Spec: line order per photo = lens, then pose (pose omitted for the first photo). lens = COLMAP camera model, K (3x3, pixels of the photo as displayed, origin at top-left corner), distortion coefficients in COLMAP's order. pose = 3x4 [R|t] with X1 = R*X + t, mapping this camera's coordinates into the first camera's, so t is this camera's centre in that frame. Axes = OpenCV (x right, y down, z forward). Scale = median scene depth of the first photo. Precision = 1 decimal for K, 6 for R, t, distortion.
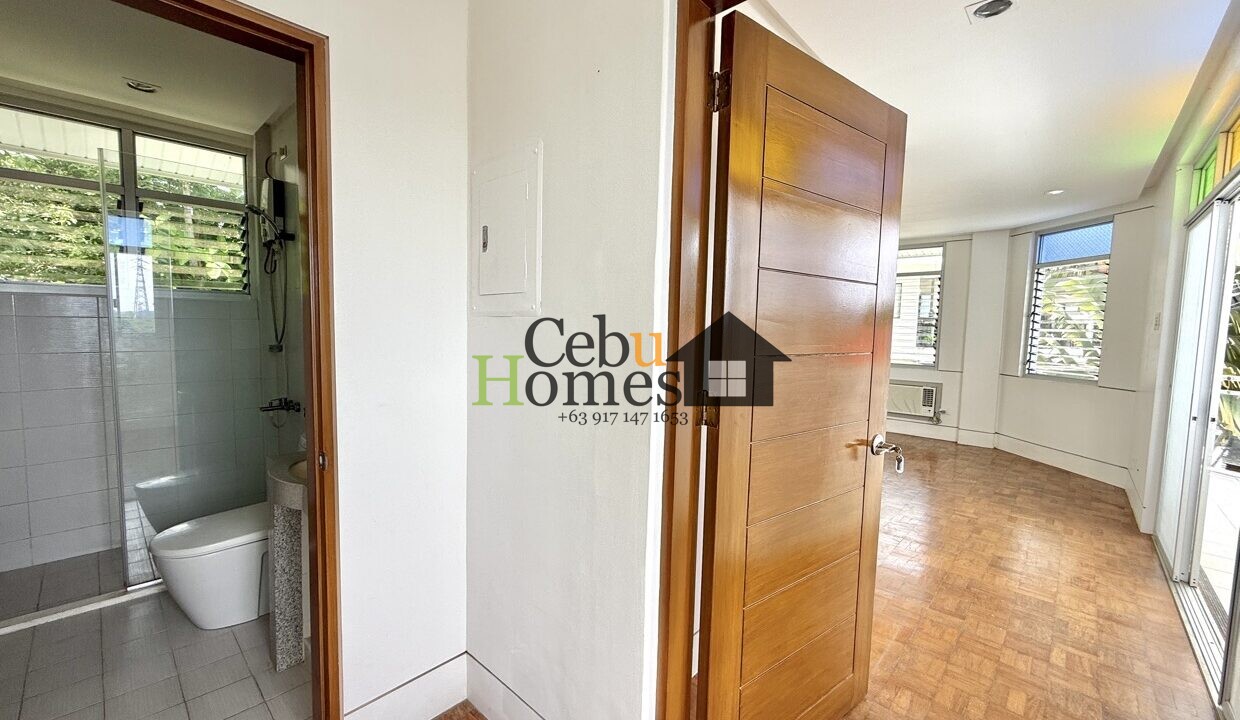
lens RADIAL K [[496.1, 0, 617.9], [0, 496.1, 359.3], [0, 0, 1]] dist [0.001006, 0.000145]
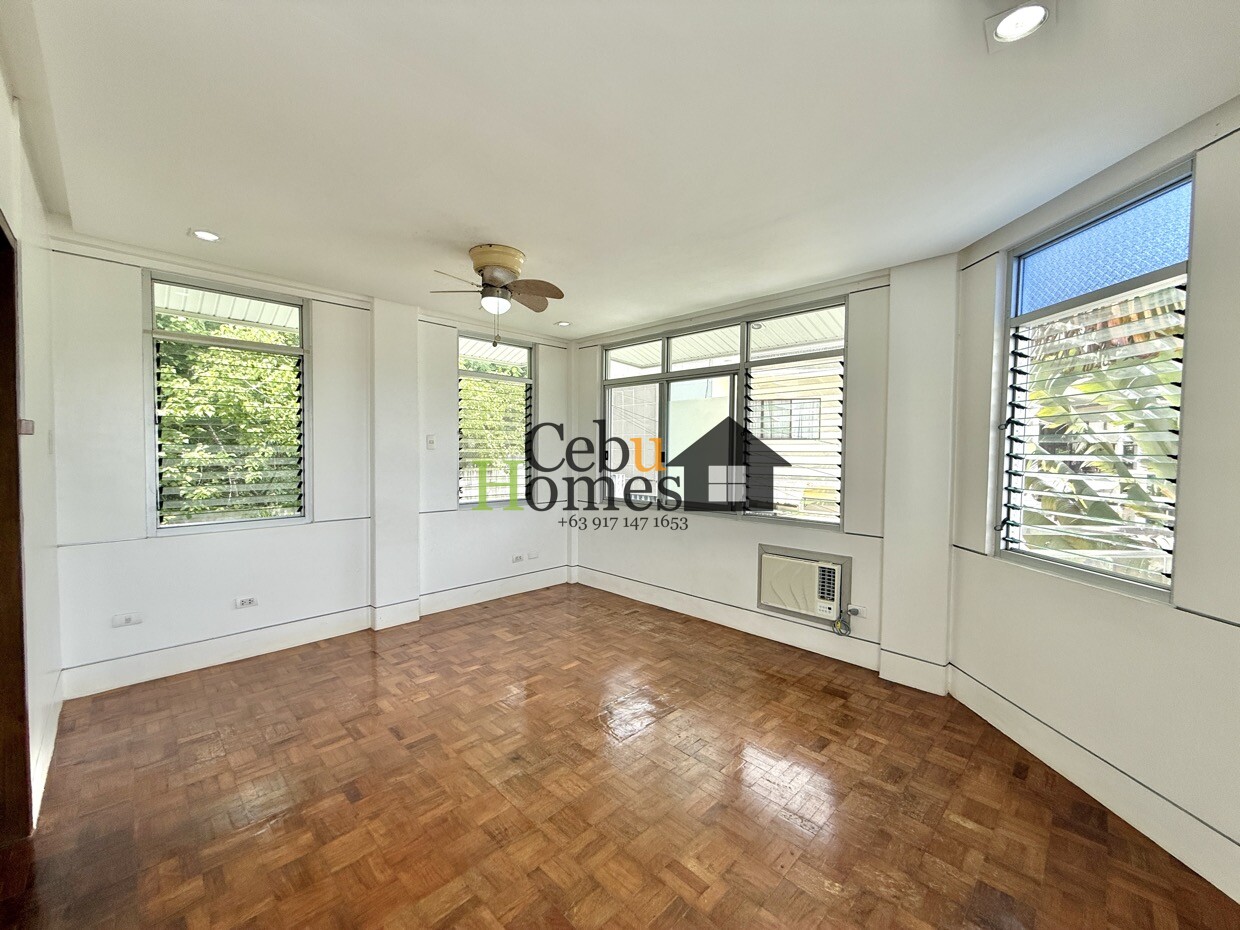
lens RADIAL K [[495.8, 0, 618.3], [0, 495.8, 467.0], [0, 0, 1]] dist [0.000112, 0.000087]
pose [[0.999559, -0.018859, -0.022955, 0.464099], [0.018197, 0.999422, -0.028709, -0.041884], [0.023484, 0.028278, 0.999324, 0.510760]]
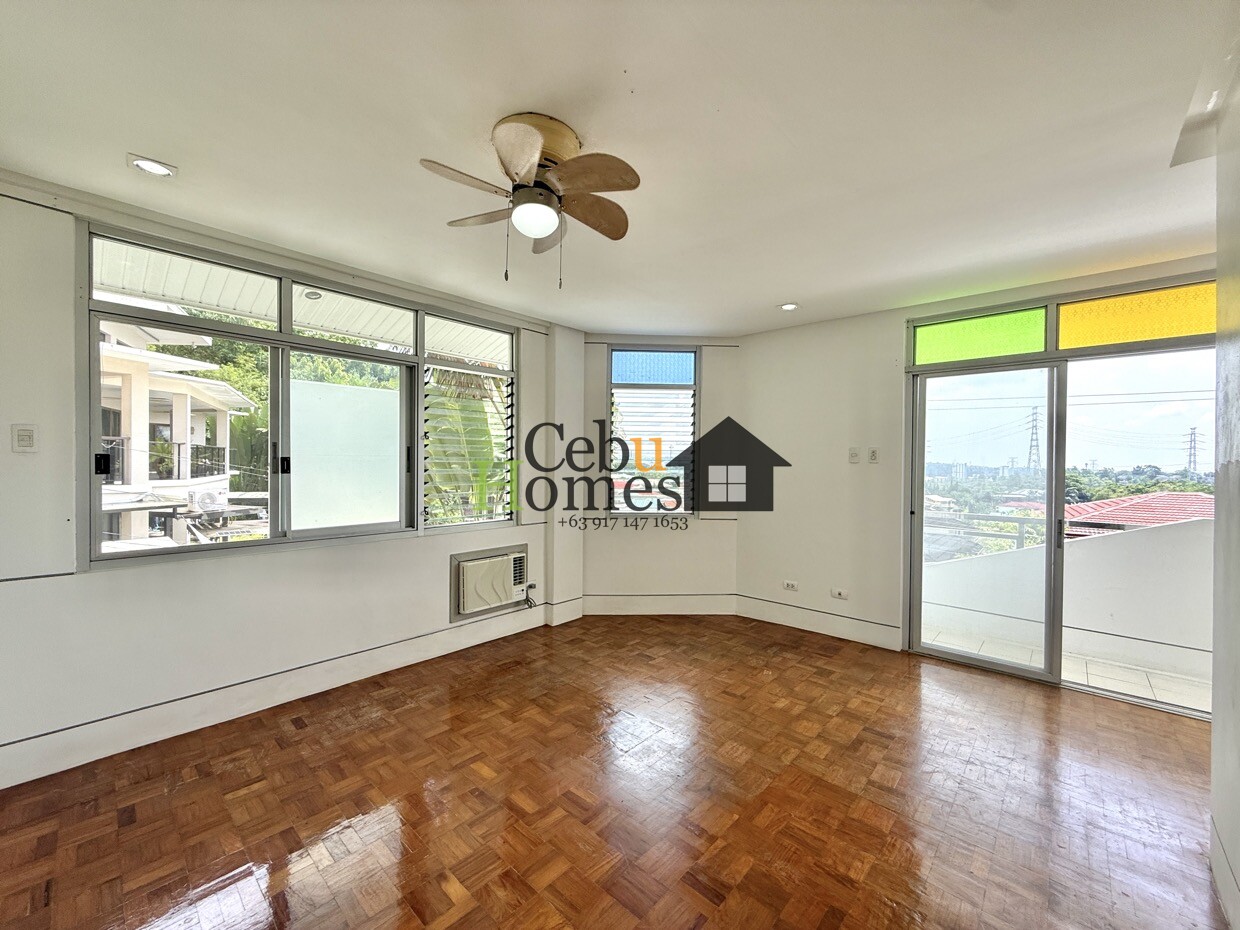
lens RADIAL K [[495.8, 0, 617.4], [0, 495.8, 466.2], [0, 0, 1]] dist [0.000112, 0.000087]
pose [[-0.018240, -0.032723, 0.999298, -0.000235], [0.055858, 0.997870, 0.033696, -0.076607], [-0.998272, 0.056433, -0.016373, 0.985210]]
